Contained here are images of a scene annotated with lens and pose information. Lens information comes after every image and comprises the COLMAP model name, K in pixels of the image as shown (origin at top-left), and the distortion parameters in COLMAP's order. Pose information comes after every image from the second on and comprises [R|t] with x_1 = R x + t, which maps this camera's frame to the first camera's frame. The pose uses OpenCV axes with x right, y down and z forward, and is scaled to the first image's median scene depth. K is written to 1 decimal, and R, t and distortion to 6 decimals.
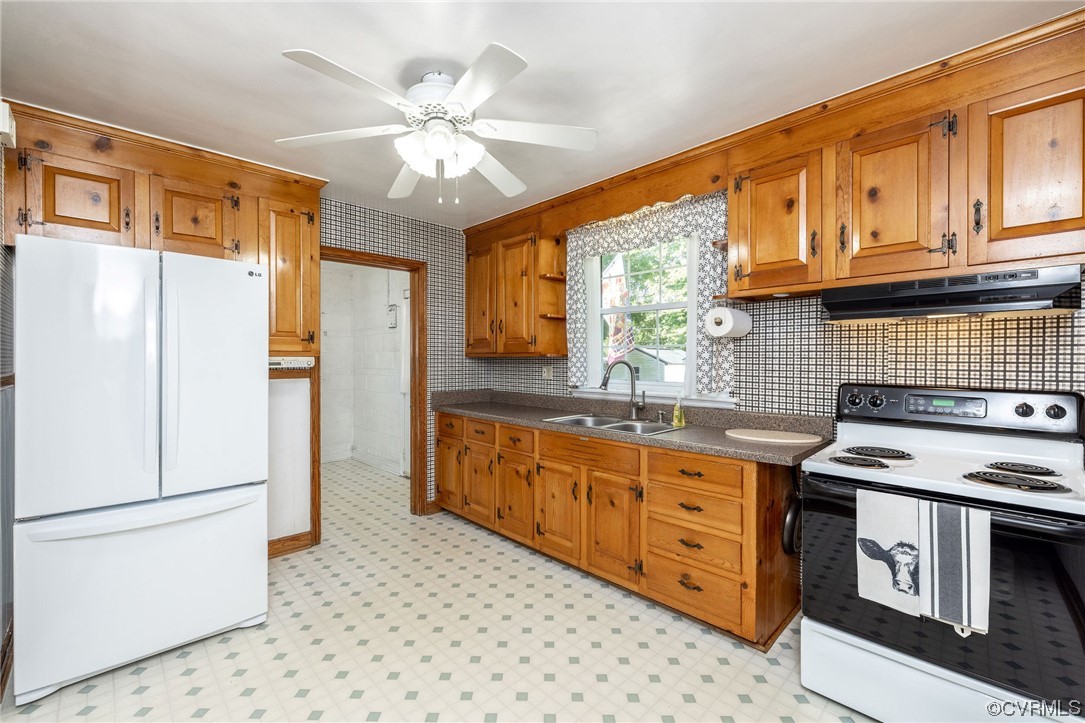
lens RADIAL K [[458.3, 0, 543.3], [0, 458.3, 359.7], [0, 0, 1]] dist [0.000085, -0.000571]
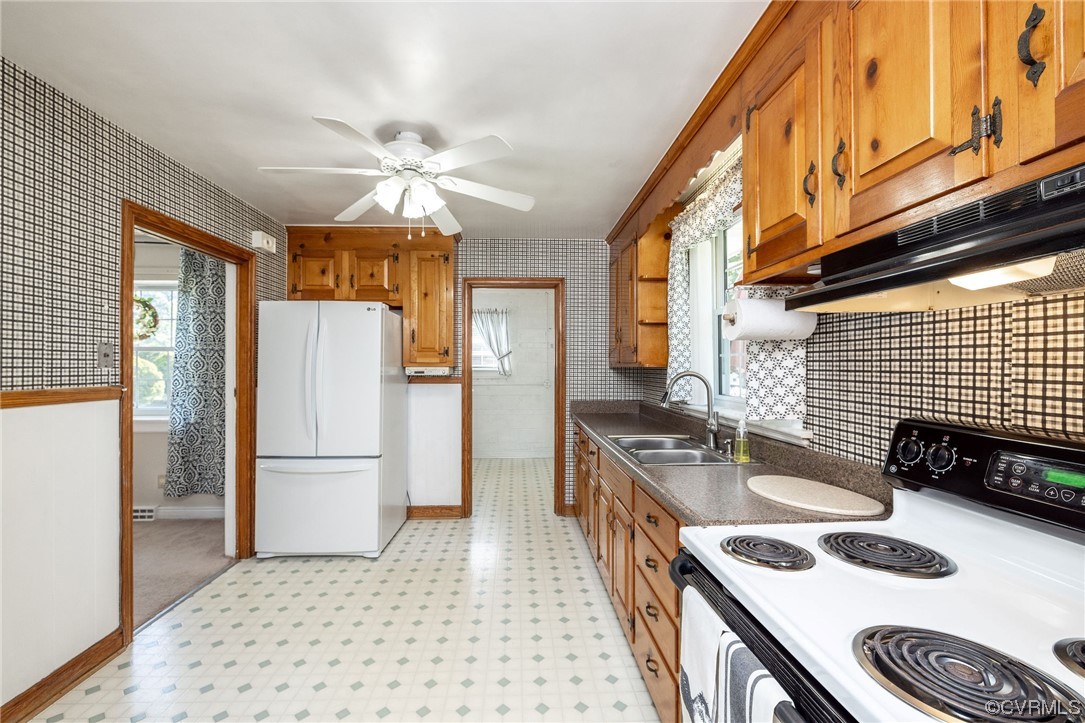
lens RADIAL K [[458.3, 0, 538.3], [0, 458.3, 363.3], [0, 0, 1]] dist [0.000085, -0.000571]
pose [[0.739548, -0.003755, -0.673094, 0.691671], [-0.002574, 0.999961, -0.008407, -0.008996], [0.673099, 0.007950, 0.739509, 0.291969]]
